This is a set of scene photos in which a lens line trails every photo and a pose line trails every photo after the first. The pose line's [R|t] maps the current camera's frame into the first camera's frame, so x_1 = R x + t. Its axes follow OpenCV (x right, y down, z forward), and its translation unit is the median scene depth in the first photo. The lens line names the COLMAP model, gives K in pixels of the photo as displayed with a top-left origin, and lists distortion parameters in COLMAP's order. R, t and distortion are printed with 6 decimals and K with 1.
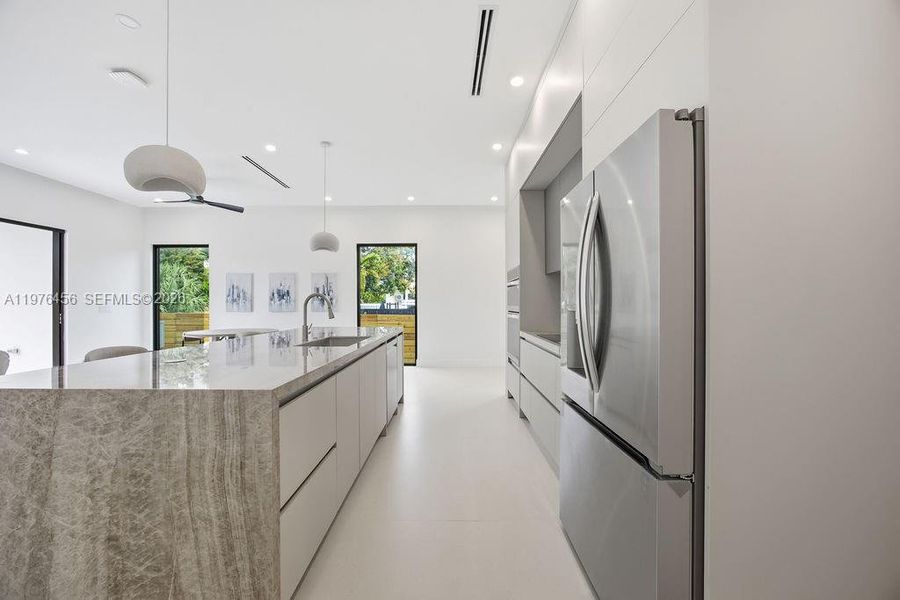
lens RADIAL K [[350.8, 0, 452.2], [0, 350.8, 304.6], [0, 0, 1]] dist [-0.045502, 0.019774]
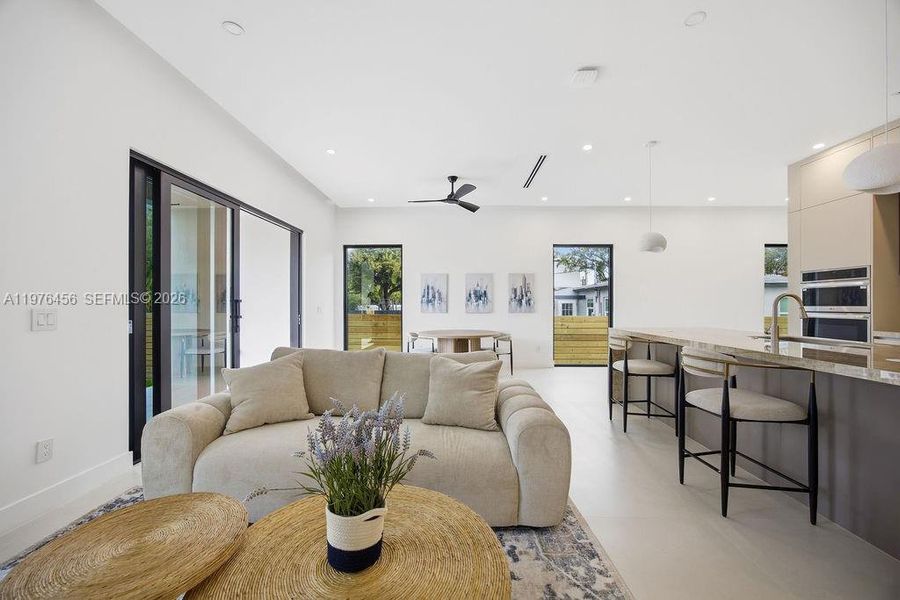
lens RADIAL K [[350.8, 0, 452.2], [0, 350.8, 304.6], [0, 0, 1]] dist [-0.045502, 0.019774]
pose [[0.999744, 0.001570, -0.022577, -0.664859], [-0.001620, 0.999996, -0.002216, -0.000266], [0.022574, 0.002252, 0.999743, 0.003680]]
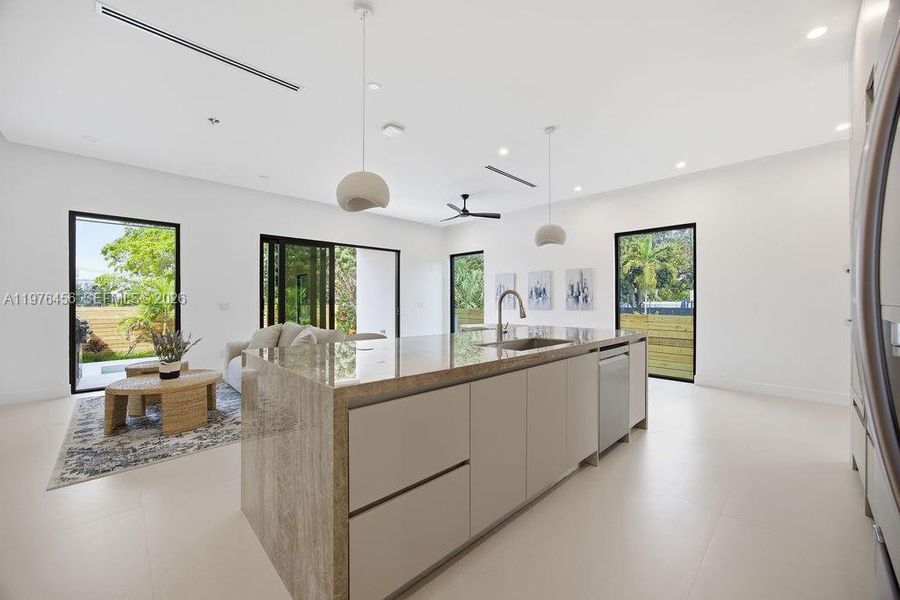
lens RADIAL K [[350.8, 0, 452.2], [0, 350.8, 304.6], [0, 0, 1]] dist [-0.045502, 0.019774]
pose [[0.695617, 0.008527, -0.718363, 0.089684], [-0.003651, 0.999959, 0.008334, -0.001112], [0.718404, -0.003174, 0.695619, 0.119106]]
